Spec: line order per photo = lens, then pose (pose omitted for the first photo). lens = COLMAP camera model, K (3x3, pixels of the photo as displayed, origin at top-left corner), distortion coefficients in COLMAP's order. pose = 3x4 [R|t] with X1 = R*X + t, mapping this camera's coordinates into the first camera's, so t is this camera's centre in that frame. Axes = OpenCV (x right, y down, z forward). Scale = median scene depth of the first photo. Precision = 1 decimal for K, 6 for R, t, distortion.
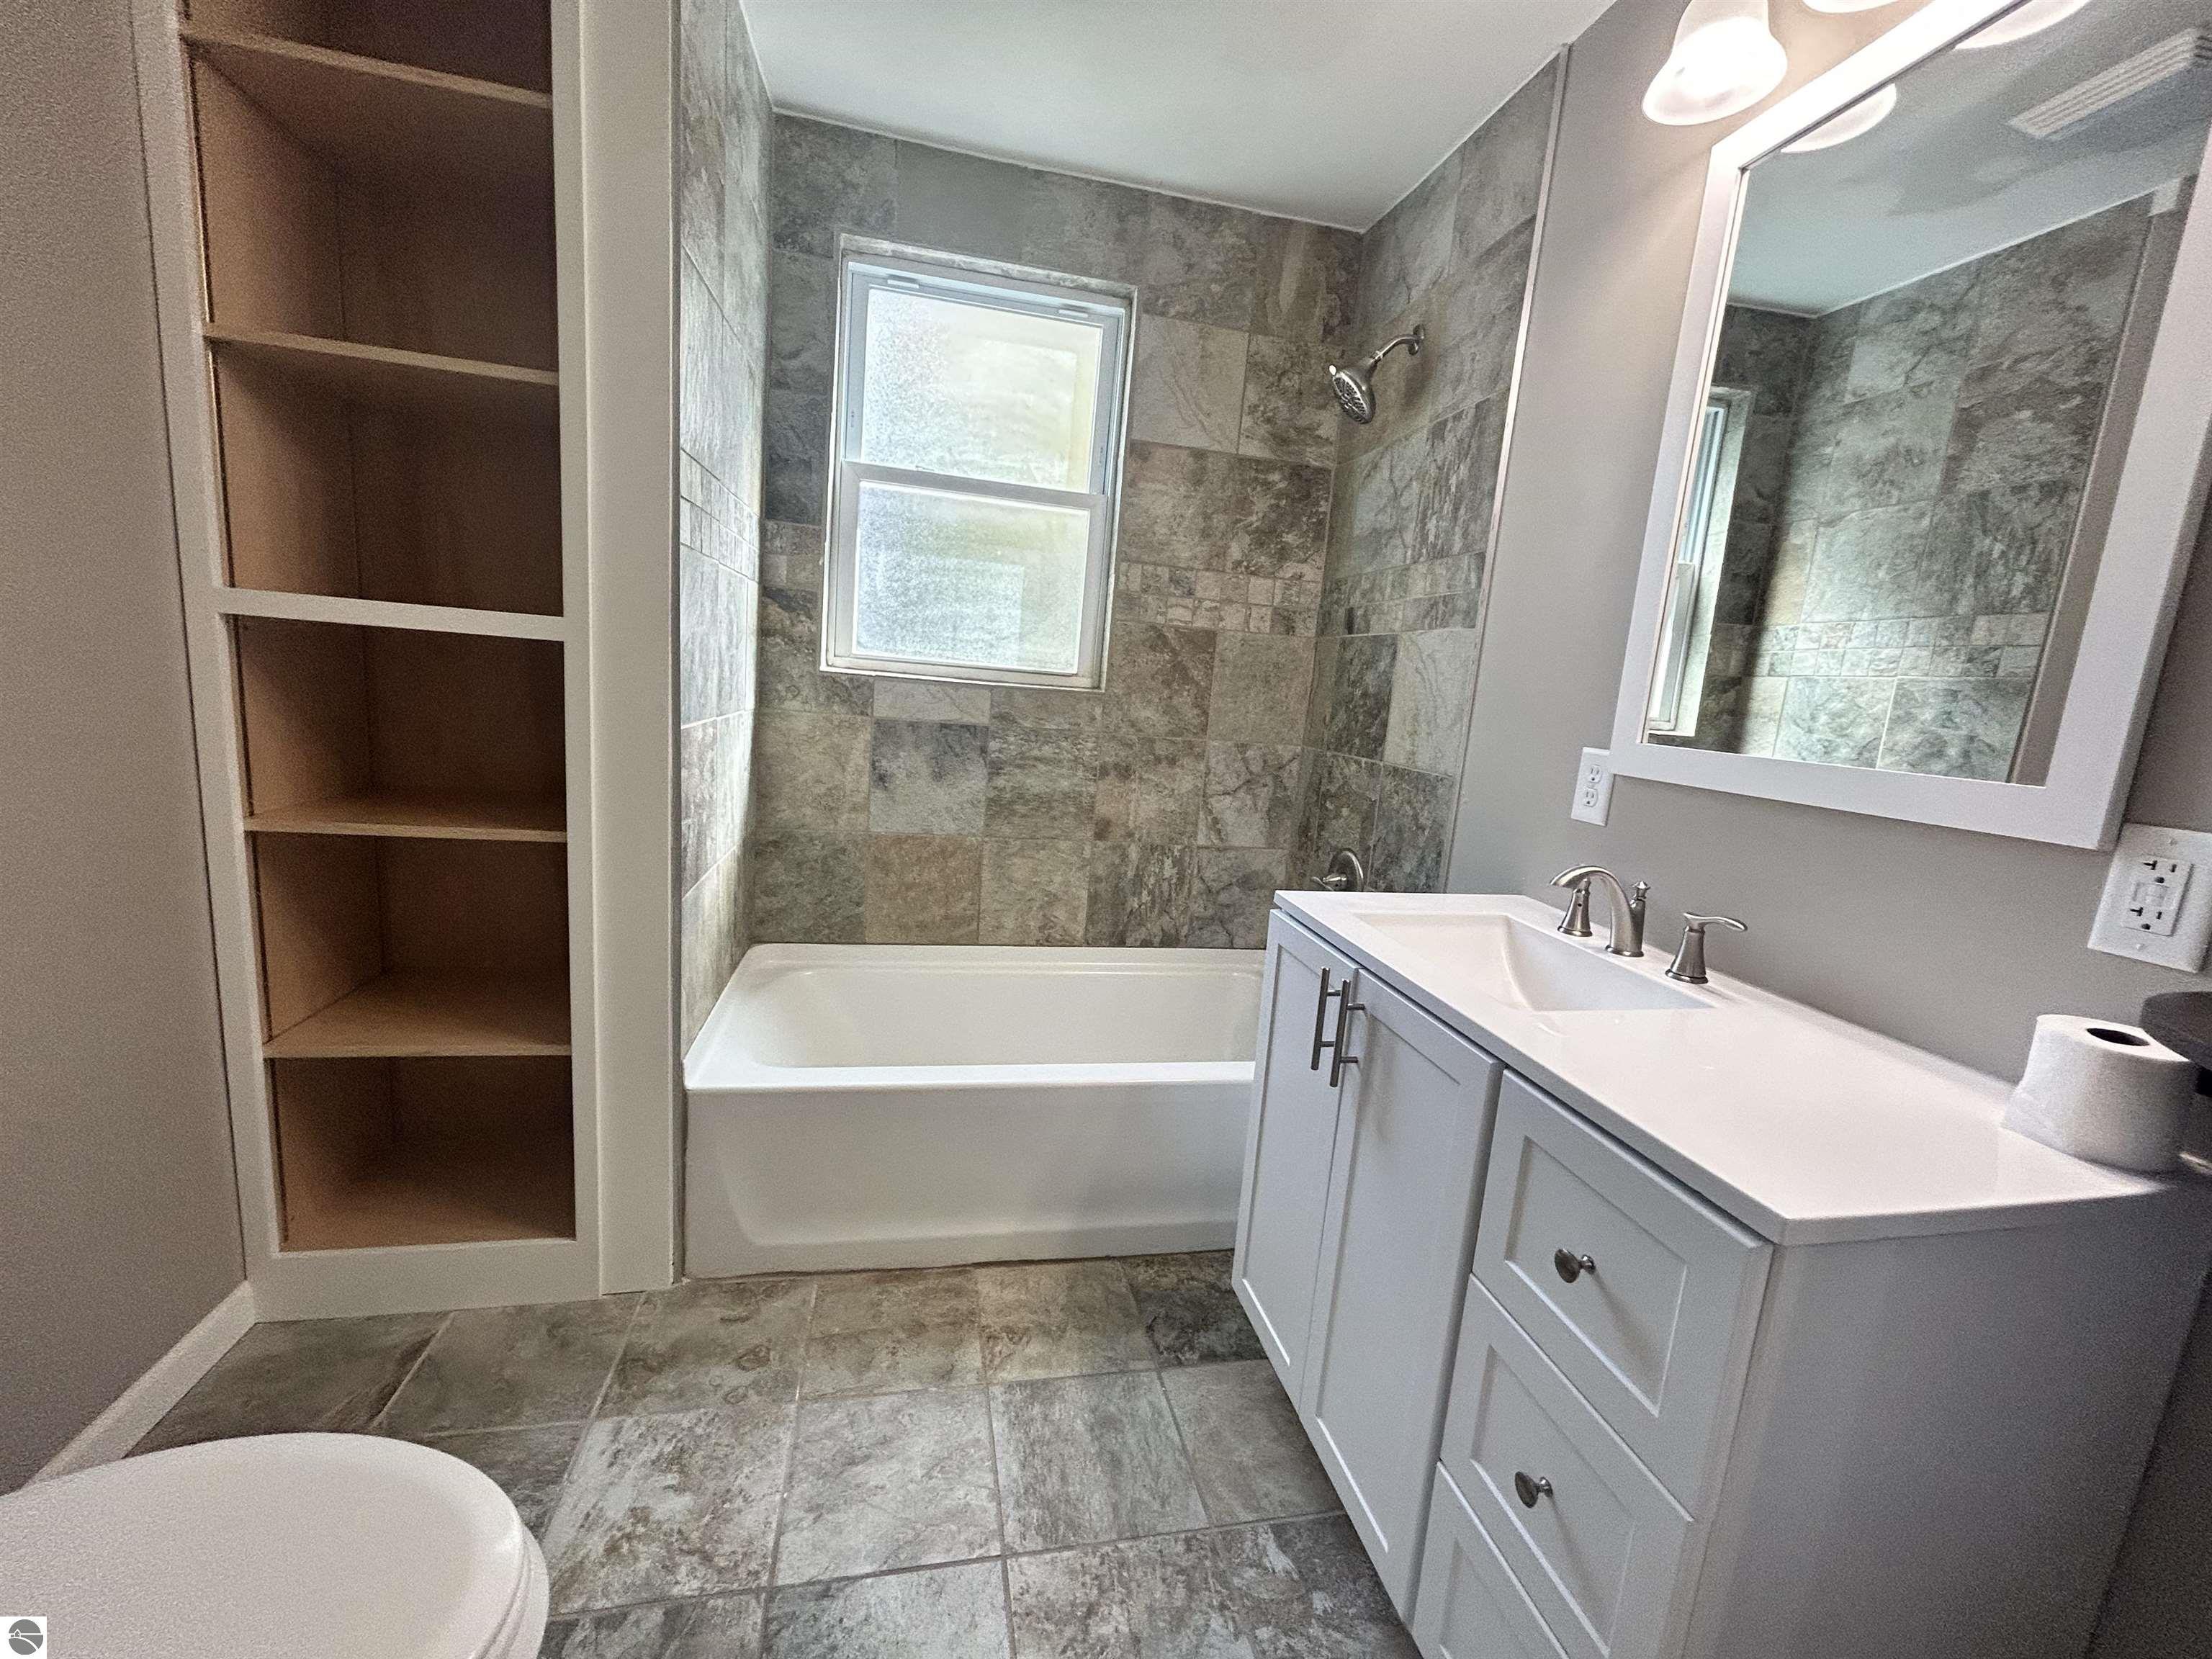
lens RADIAL K [[886.5, 0, 1104.4], [0, 886.5, 829.0], [0, 0, 1]] dist [0.002630, -0.000394]
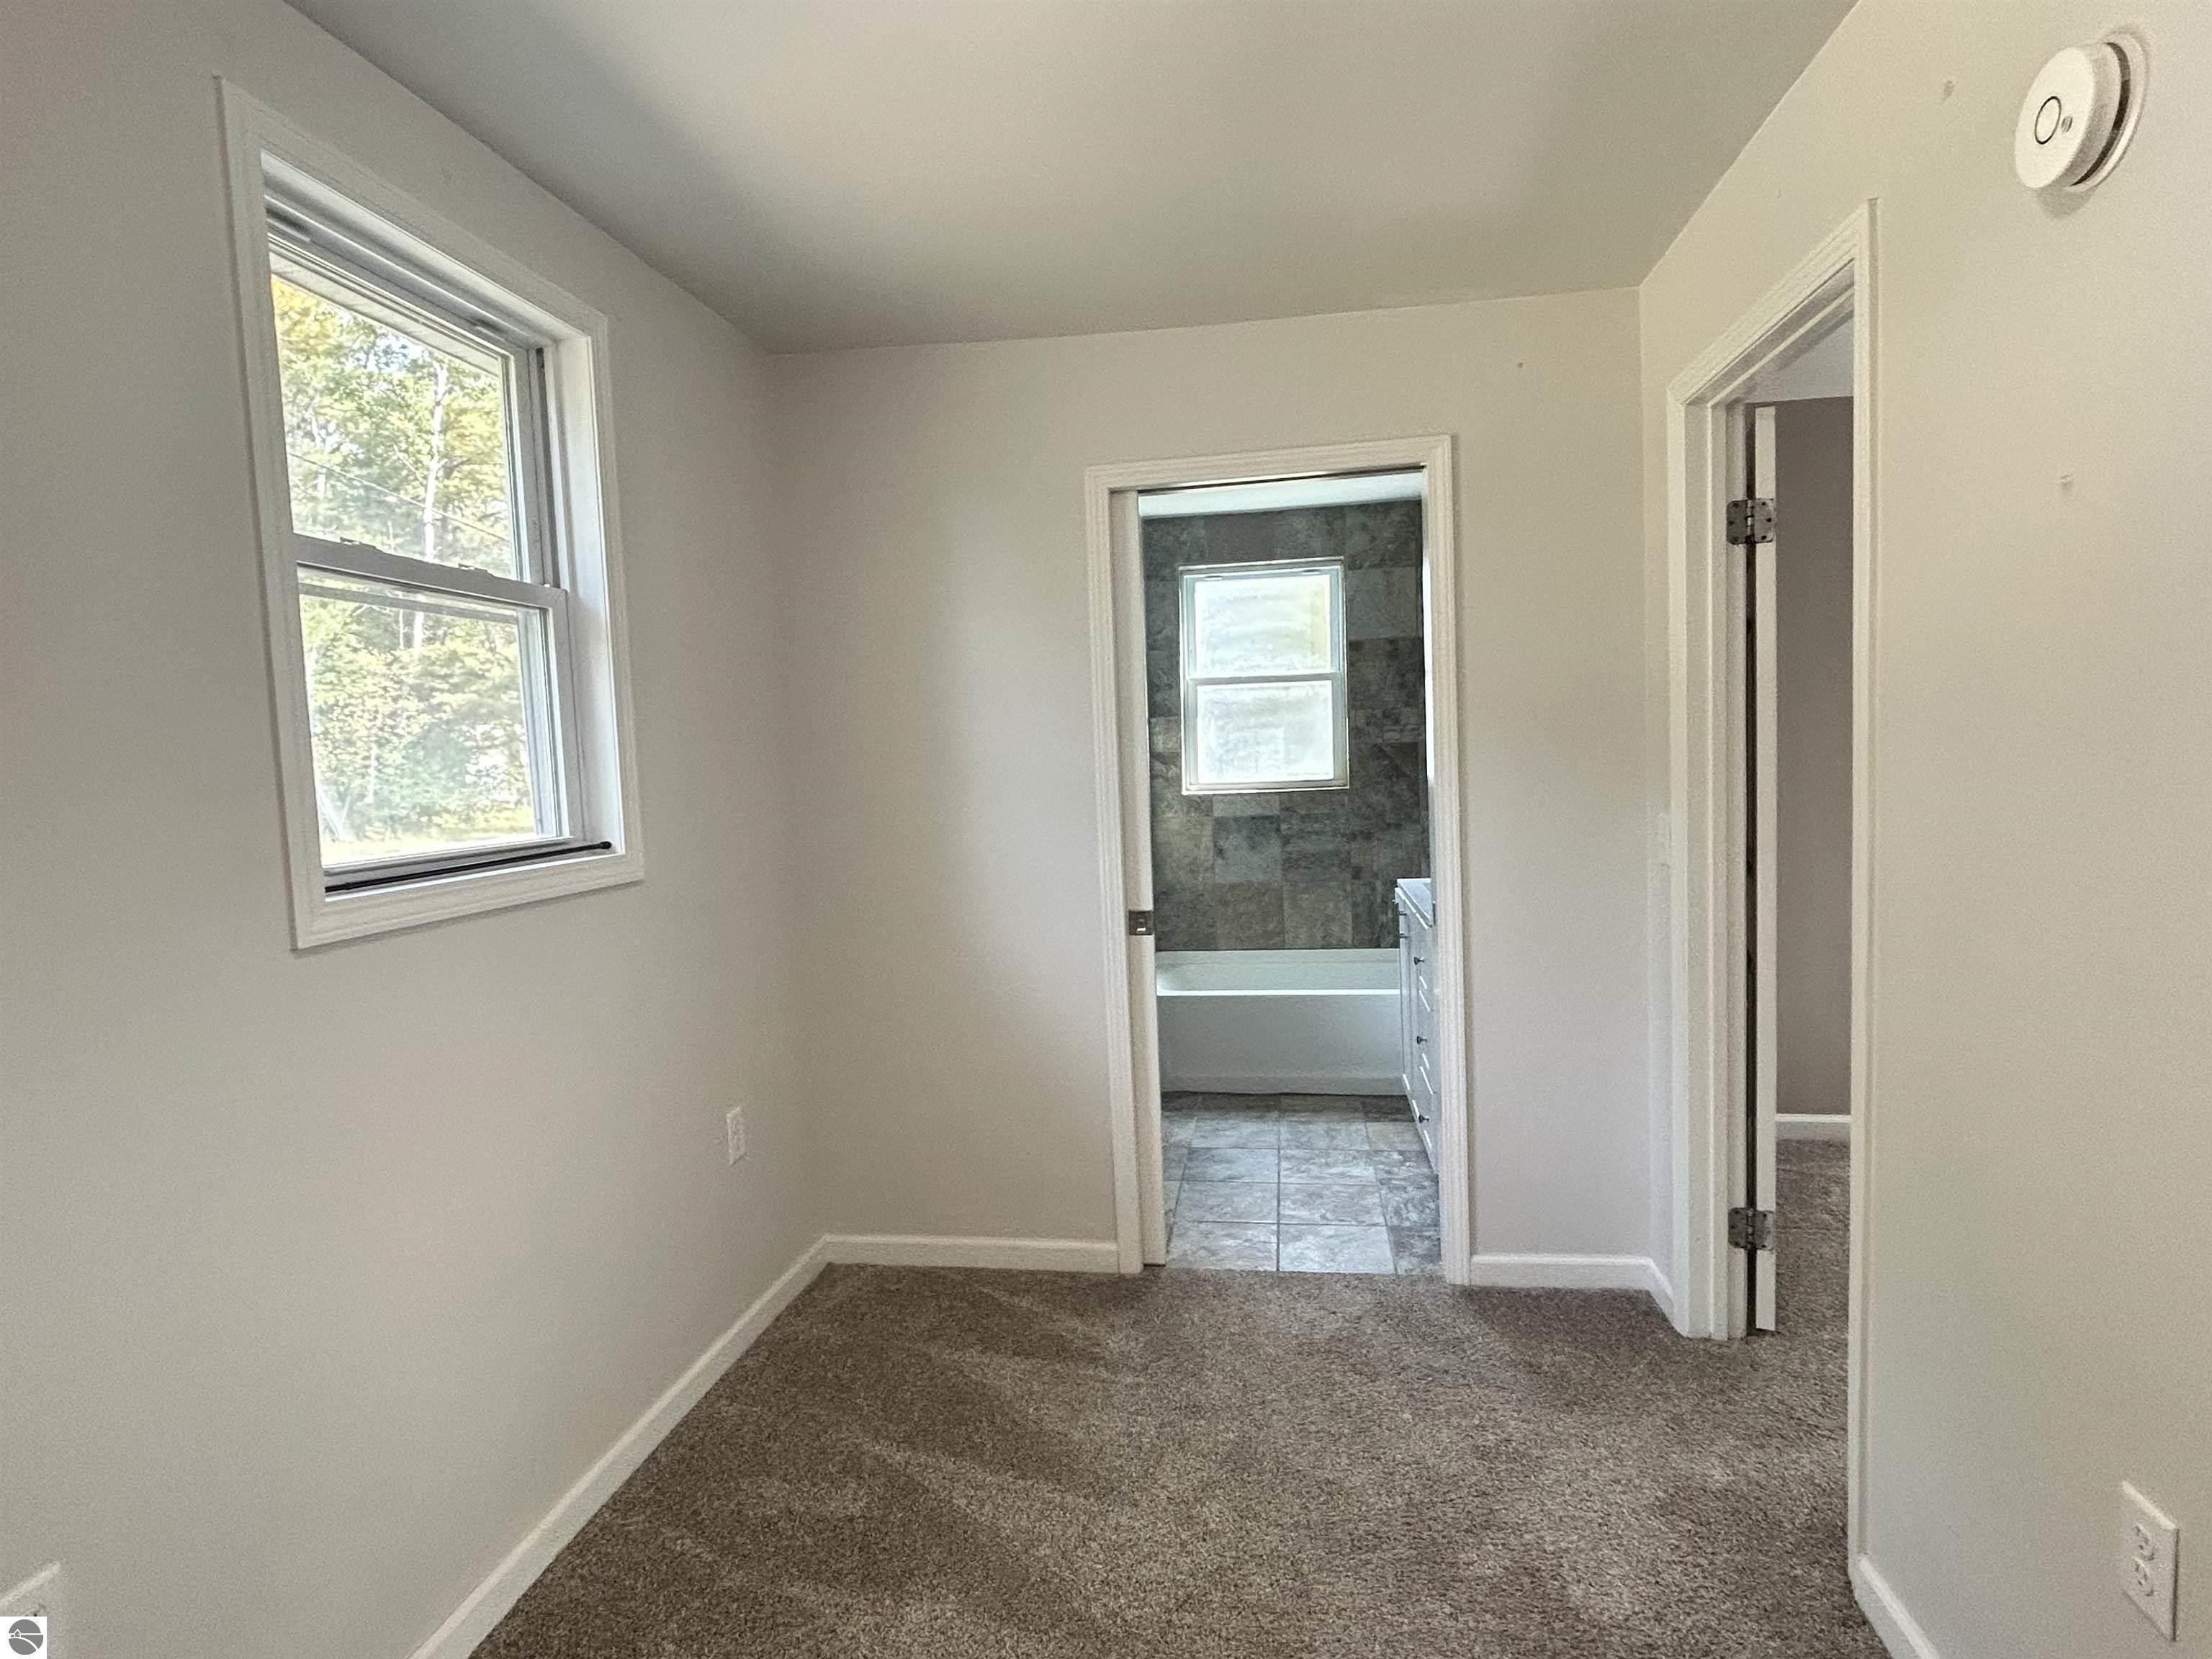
lens RADIAL K [[1160.8, 0, 1105.4], [0, 1160.8, 834.7], [0, 0, 1]] dist [0.000844, 0.000002]
pose [[0.927989, -0.093482, -0.360690, 0.359688], [0.053464, 0.991406, -0.119394, 0.168049], [0.368751, 0.091512, 0.925012, -1.177172]]
